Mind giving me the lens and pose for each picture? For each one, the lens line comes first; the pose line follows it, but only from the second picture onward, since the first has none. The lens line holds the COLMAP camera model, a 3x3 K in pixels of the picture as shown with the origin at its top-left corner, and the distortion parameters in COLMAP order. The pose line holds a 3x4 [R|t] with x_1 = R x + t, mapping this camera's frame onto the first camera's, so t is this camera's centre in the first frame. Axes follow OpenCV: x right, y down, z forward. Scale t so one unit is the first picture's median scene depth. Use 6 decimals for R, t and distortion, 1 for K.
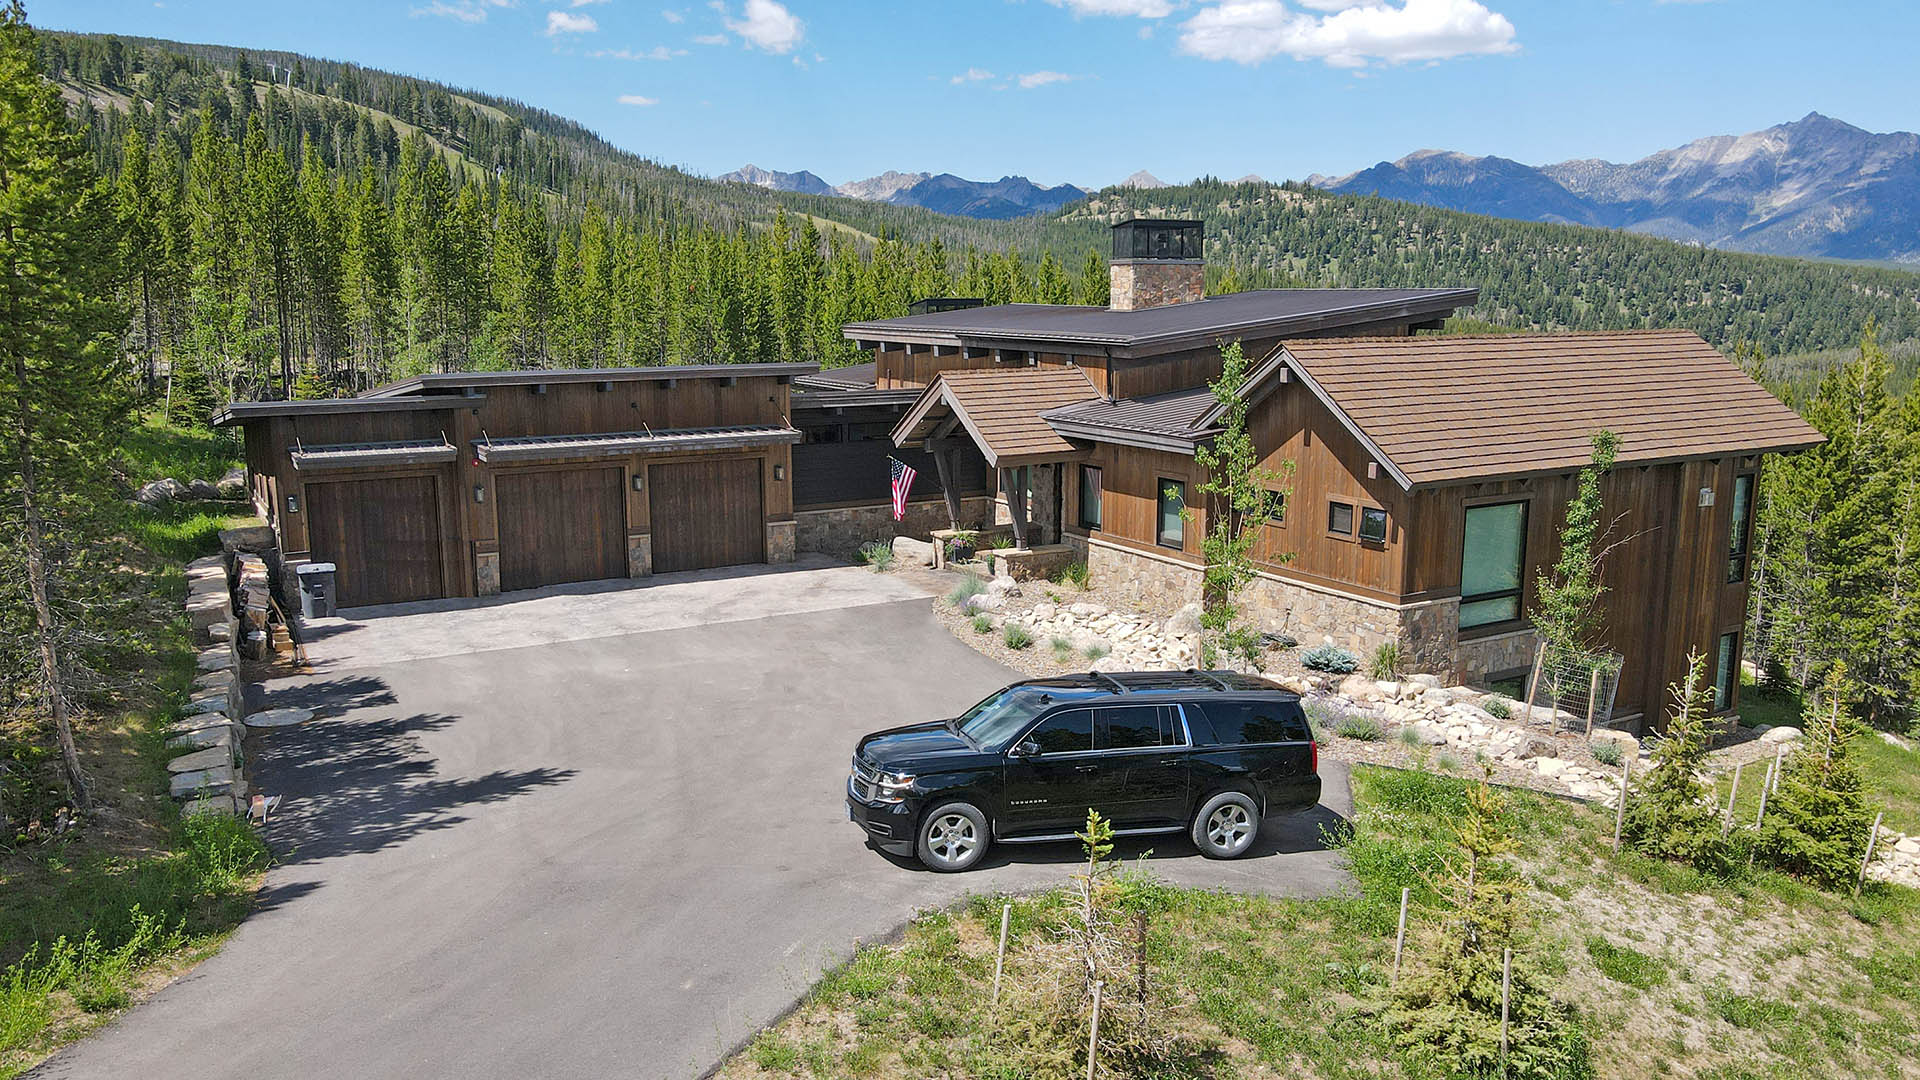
lens RADIAL K [[1418.1, 0, 962.9], [0, 1418.1, 550.7], [0, 0, 1]] dist [-0.009450, 0.031757]
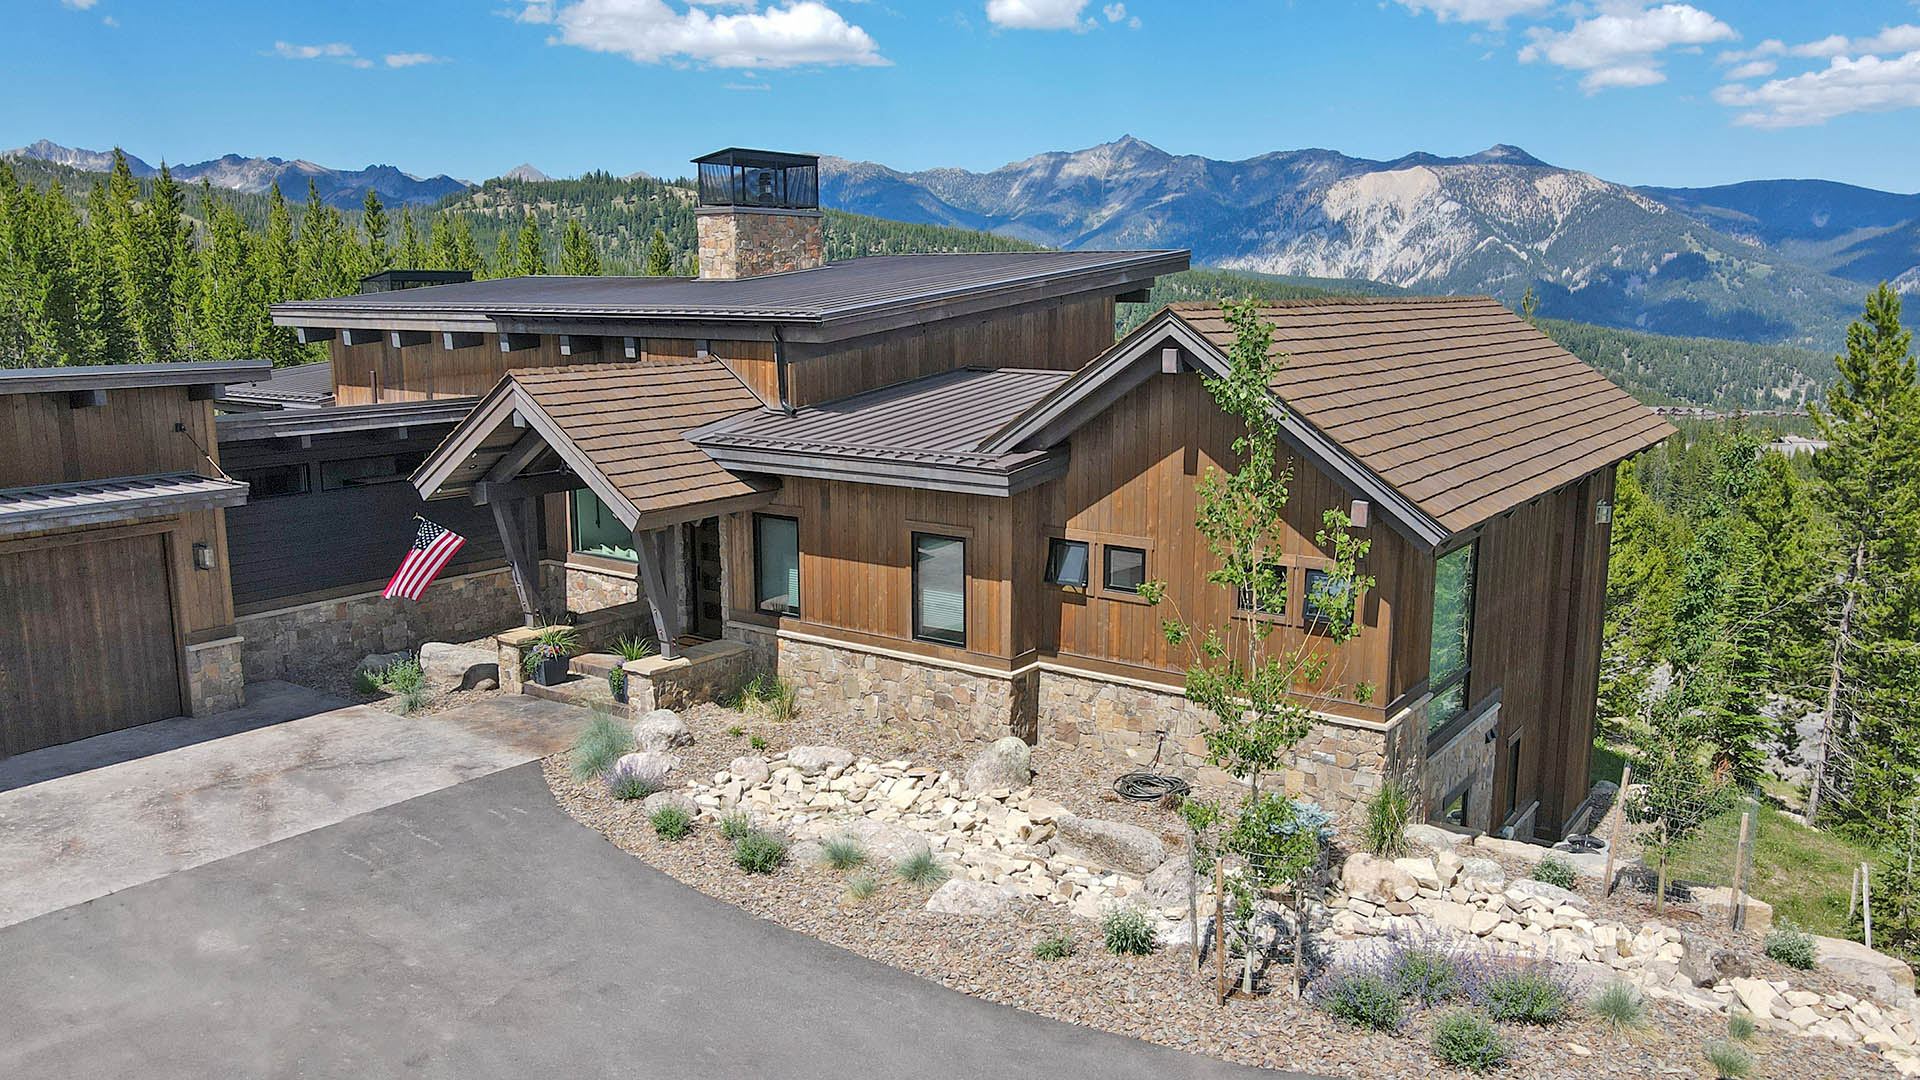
lens RADIAL K [[1418.1, 0, 962.9], [0, 1418.1, 550.7], [0, 0, 1]] dist [-0.009450, 0.031757]
pose [[0.915709, -0.072845, 0.395185, -0.078232], [0.072455, 0.997244, 0.015934, -0.045843], [-0.395256, 0.014043, 0.918463, 0.372617]]
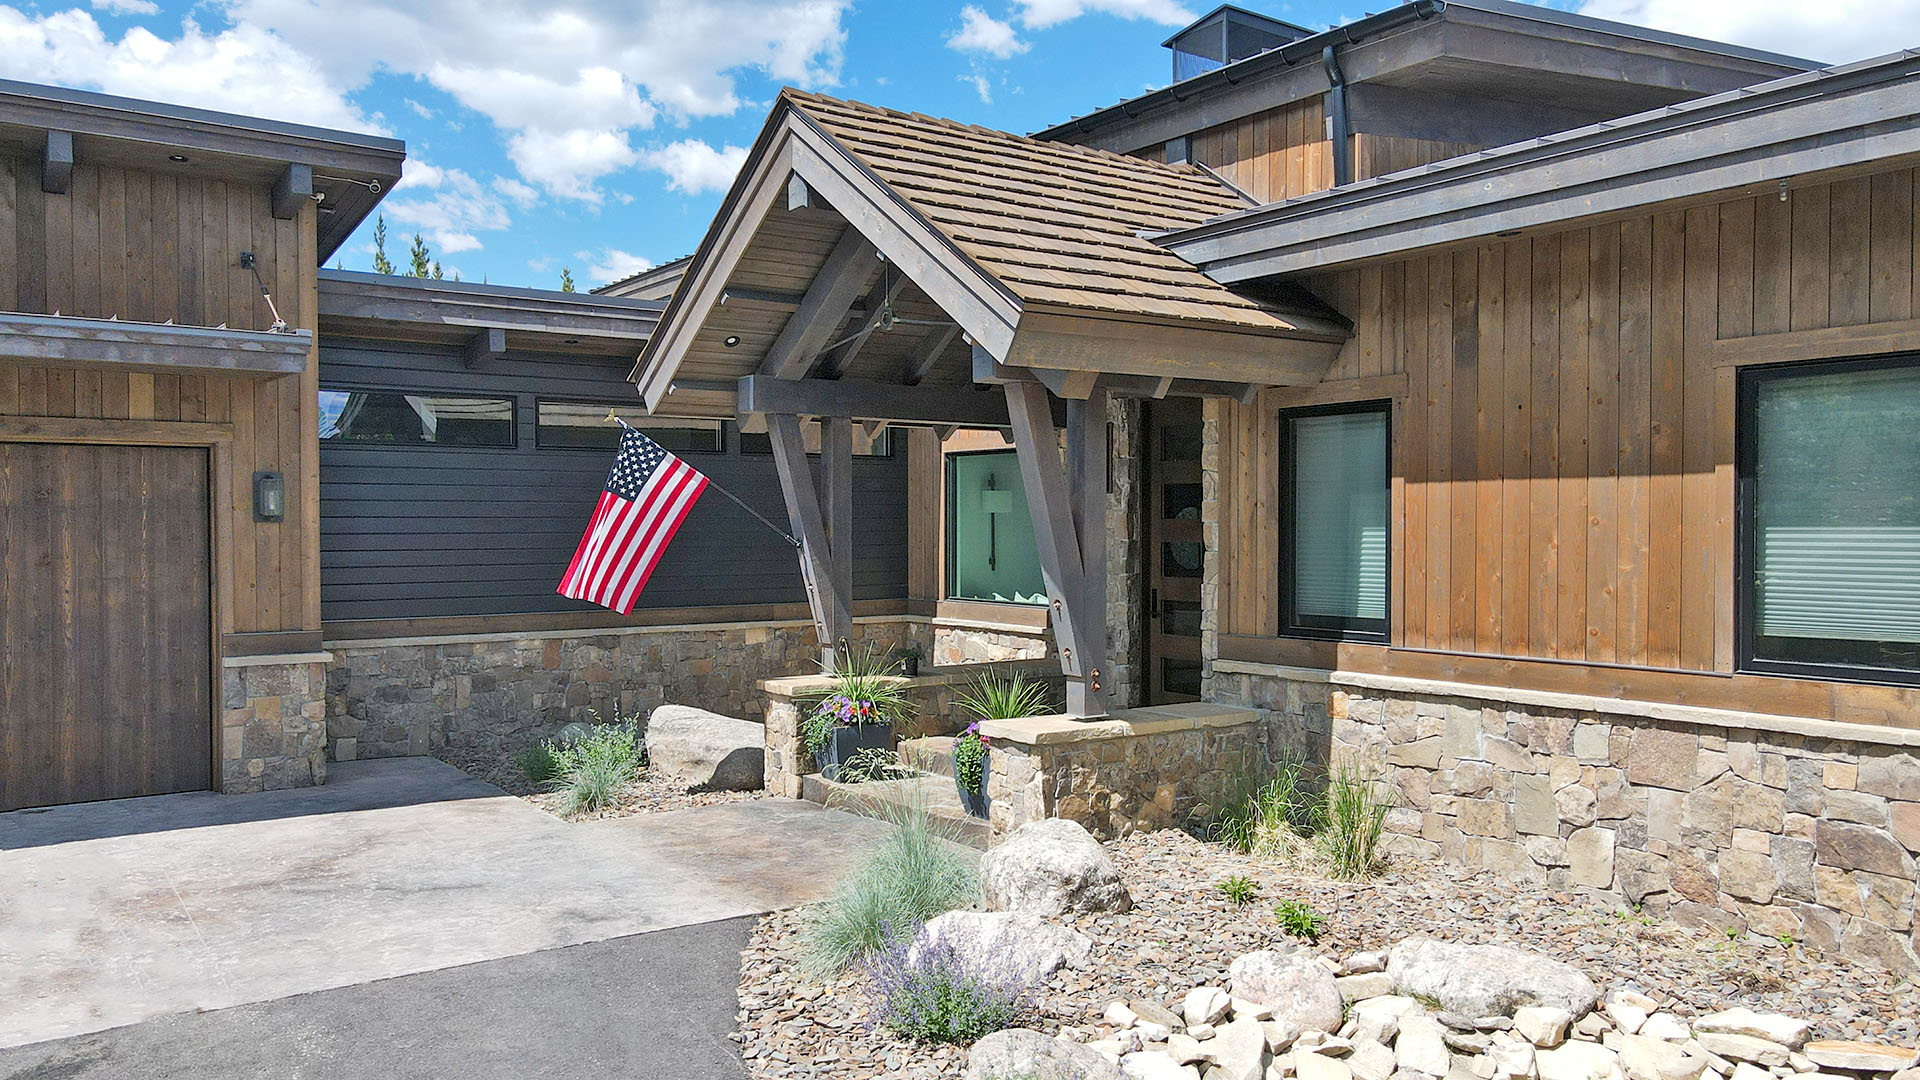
lens RADIAL K [[1418.1, 0, 962.9], [0, 1418.1, 550.7], [0, 0, 1]] dist [-0.009450, 0.031757]
pose [[0.995462, -0.002132, 0.095132, -0.007369], [0.017709, 0.986433, -0.163206, 0.010866], [-0.093494, 0.164150, 0.981995, 0.702790]]
